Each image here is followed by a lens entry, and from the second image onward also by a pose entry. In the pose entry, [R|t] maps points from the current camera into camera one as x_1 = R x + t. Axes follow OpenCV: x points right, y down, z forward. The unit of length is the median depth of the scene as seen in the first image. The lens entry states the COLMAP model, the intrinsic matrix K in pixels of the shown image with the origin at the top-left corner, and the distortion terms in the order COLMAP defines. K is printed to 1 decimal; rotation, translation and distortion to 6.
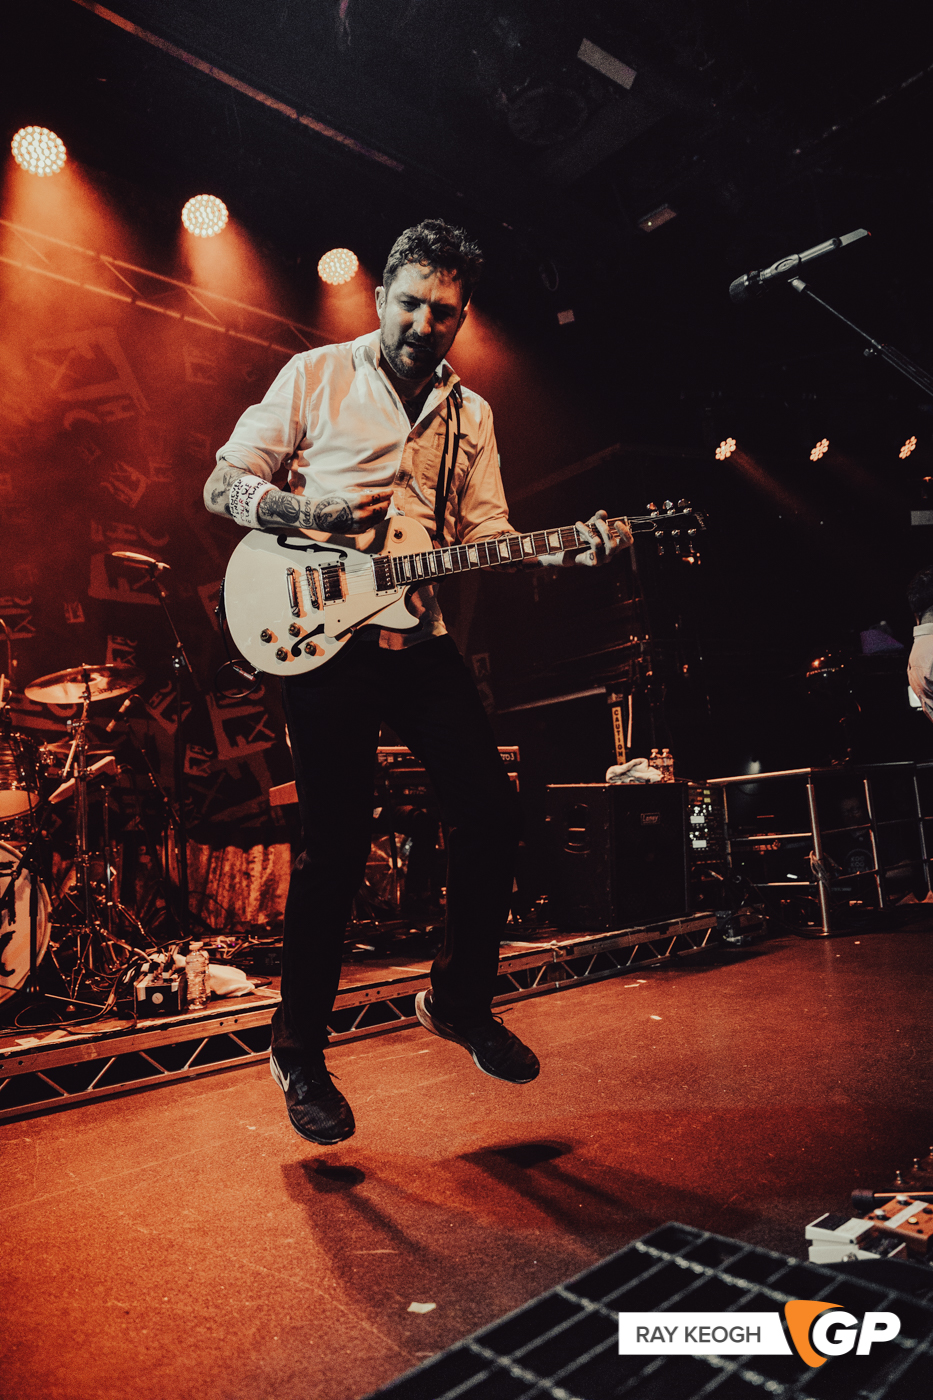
lens RADIAL K [[944.7, 0, 462.0], [0, 944.7, 702.4], [0, 0, 1]] dist [-0.107211, 0.078634]
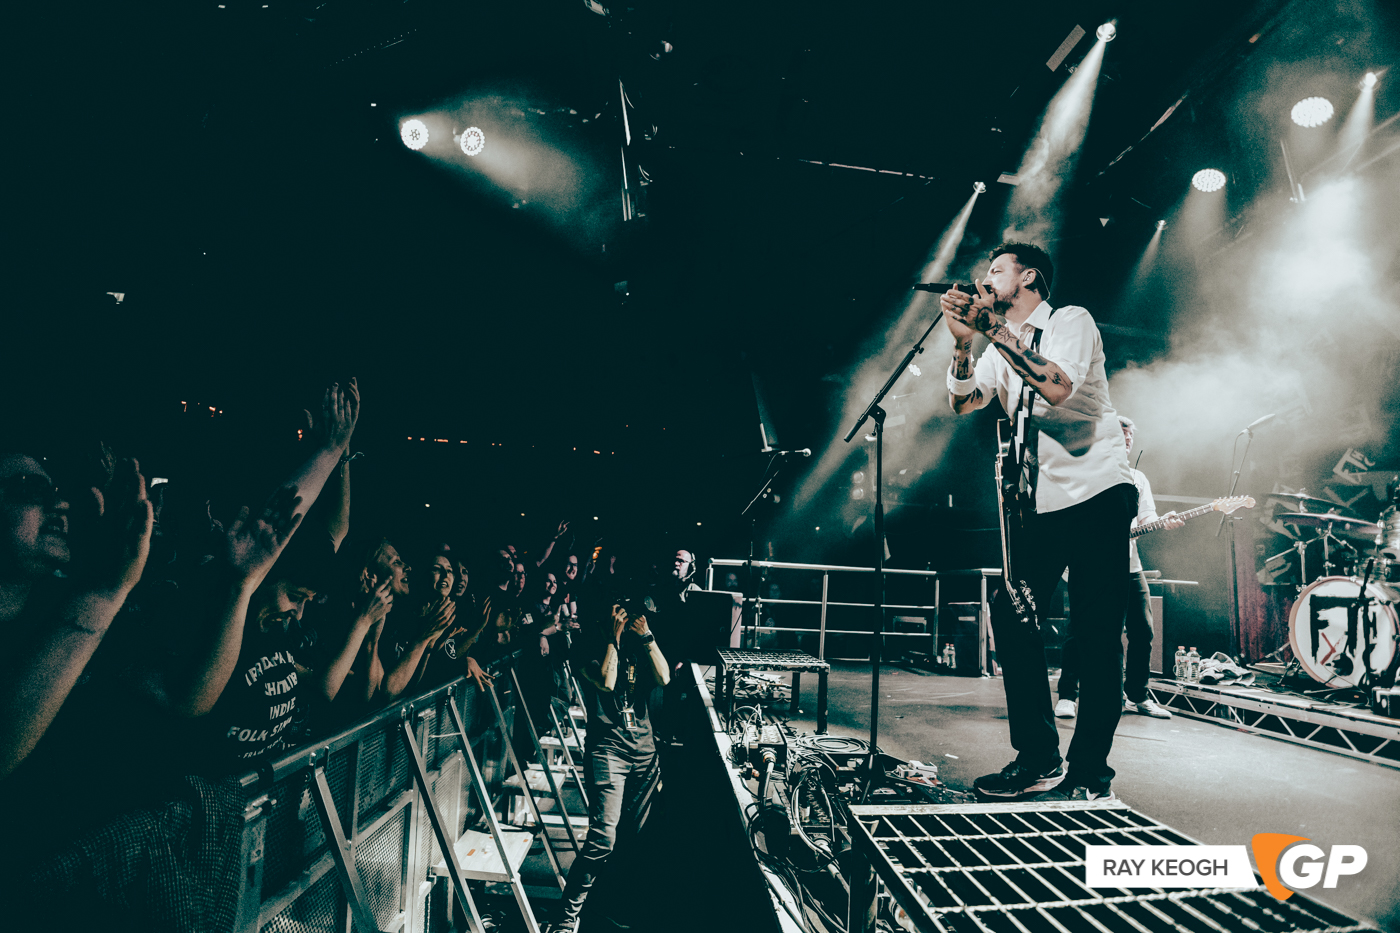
lens RADIAL K [[637.9, 0, 702.5], [0, 637.9, 466.5], [0, 0, 1]] dist [-0.126333, 0.023493]
pose [[-0.619207, -0.098991, -0.778963, 0.618949], [0.098655, 0.974354, -0.202243, 0.026952], [0.779006, -0.202078, -0.593561, 0.496308]]
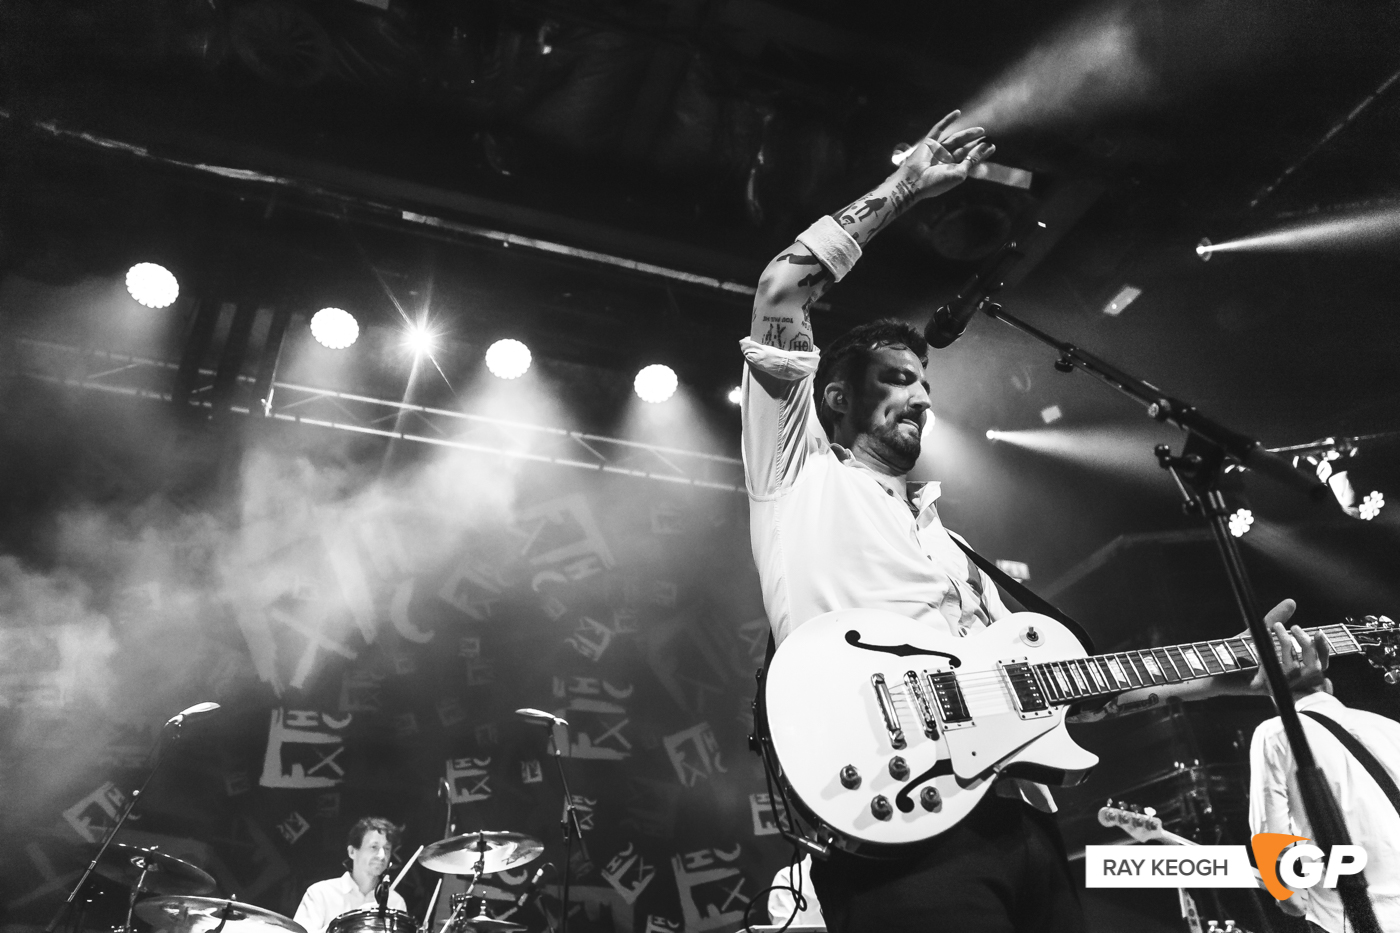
lens RADIAL K [[938.7, 0, 701.6], [0, 938.7, 461.3], [0, 0, 1]] dist [-0.110579, 0.080017]
pose [[0.927008, -0.161330, -0.338570, 0.147395], [0.017761, 0.920622, -0.390051, -0.014855], [0.374621, 0.355567, 0.856289, 0.118644]]
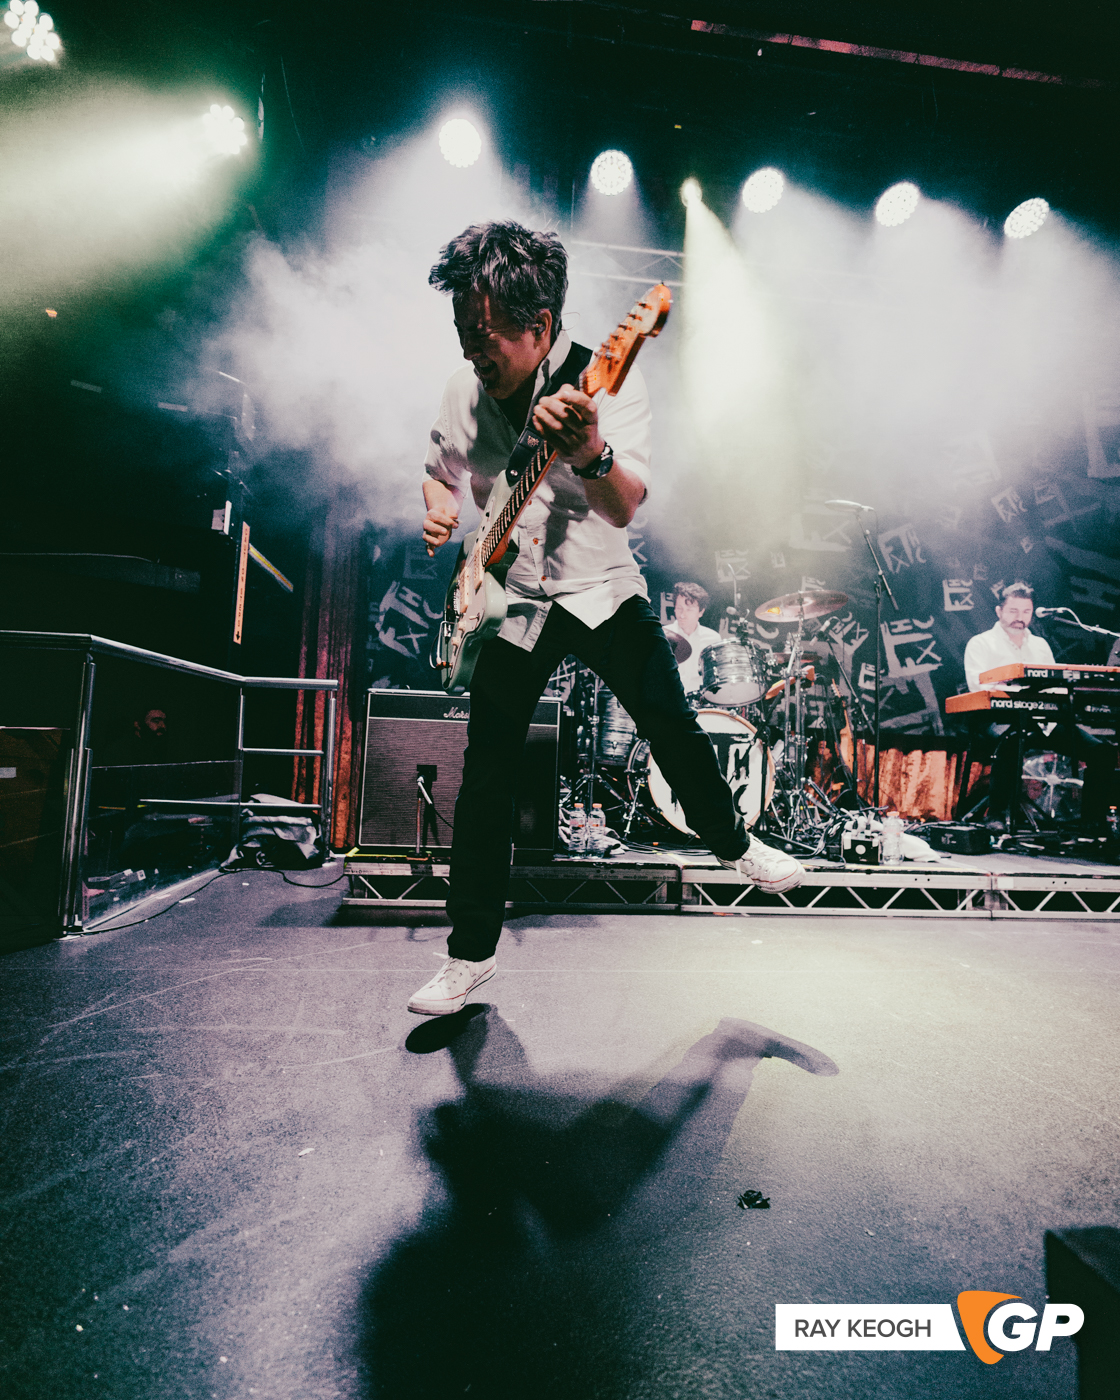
lens RADIAL K [[714.7, 0, 560.0], [0, 714.7, 700.0], [0, 0, 1]] dist [-0.000688, 0.000130]
pose [[0.806036, 0.058491, -0.588969, -0.064332], [-0.017594, 0.997033, 0.074937, 0.033925], [0.591605, -0.050040, 0.804673, -0.006257]]
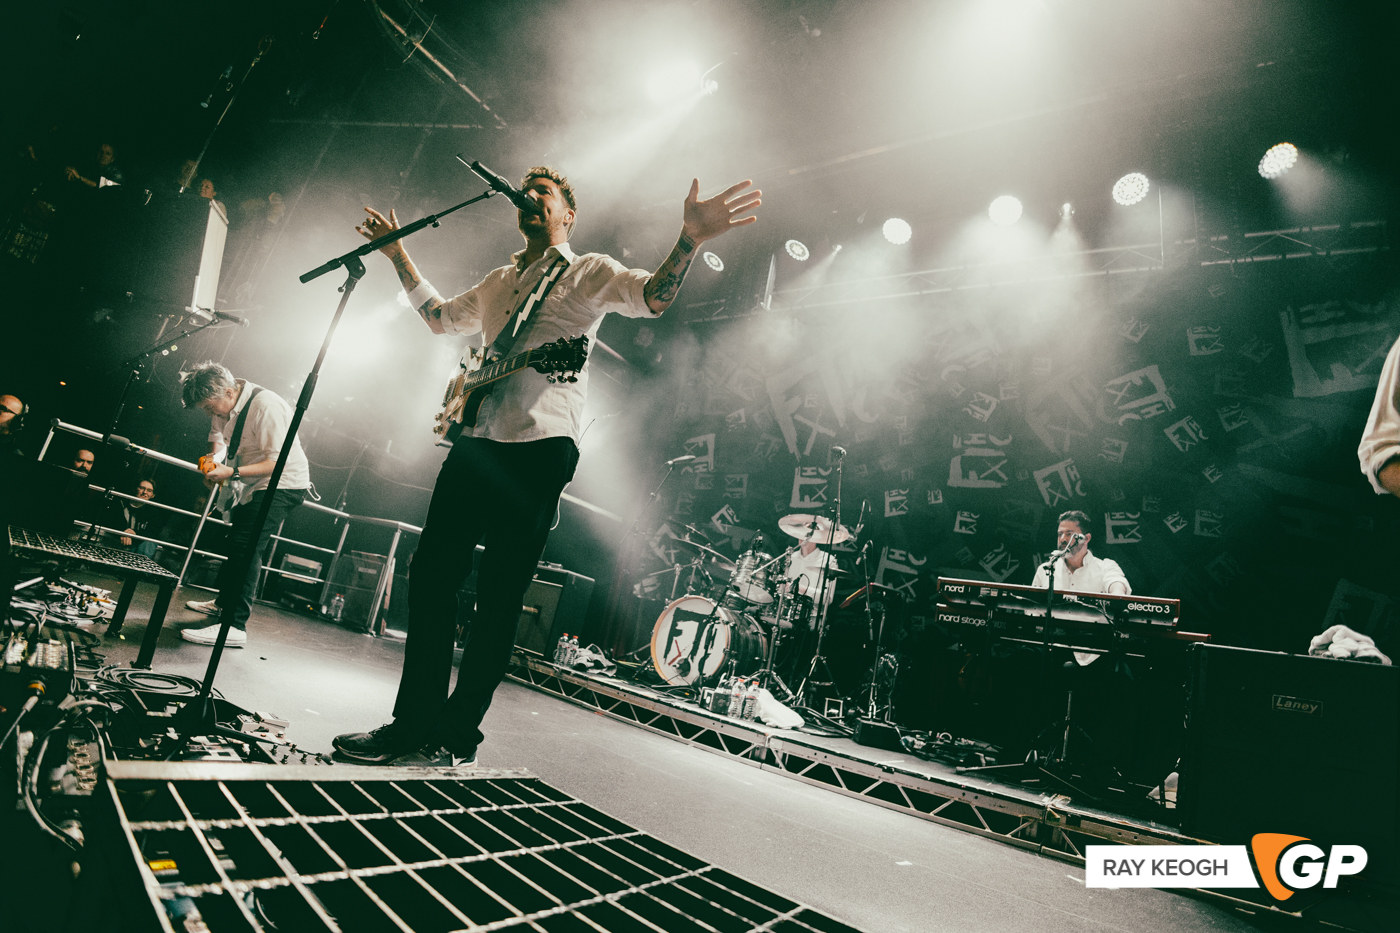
lens RADIAL K [[643.1, 0, 701.0], [0, 643.1, 463.1], [0, 0, 1]] dist [-0.149798, 0.036255]
pose [[0.207110, -0.140381, -0.968194, 0.541082], [-0.094095, 0.982205, -0.162541, 0.055602], [0.973782, 0.124766, 0.190215, 0.468498]]
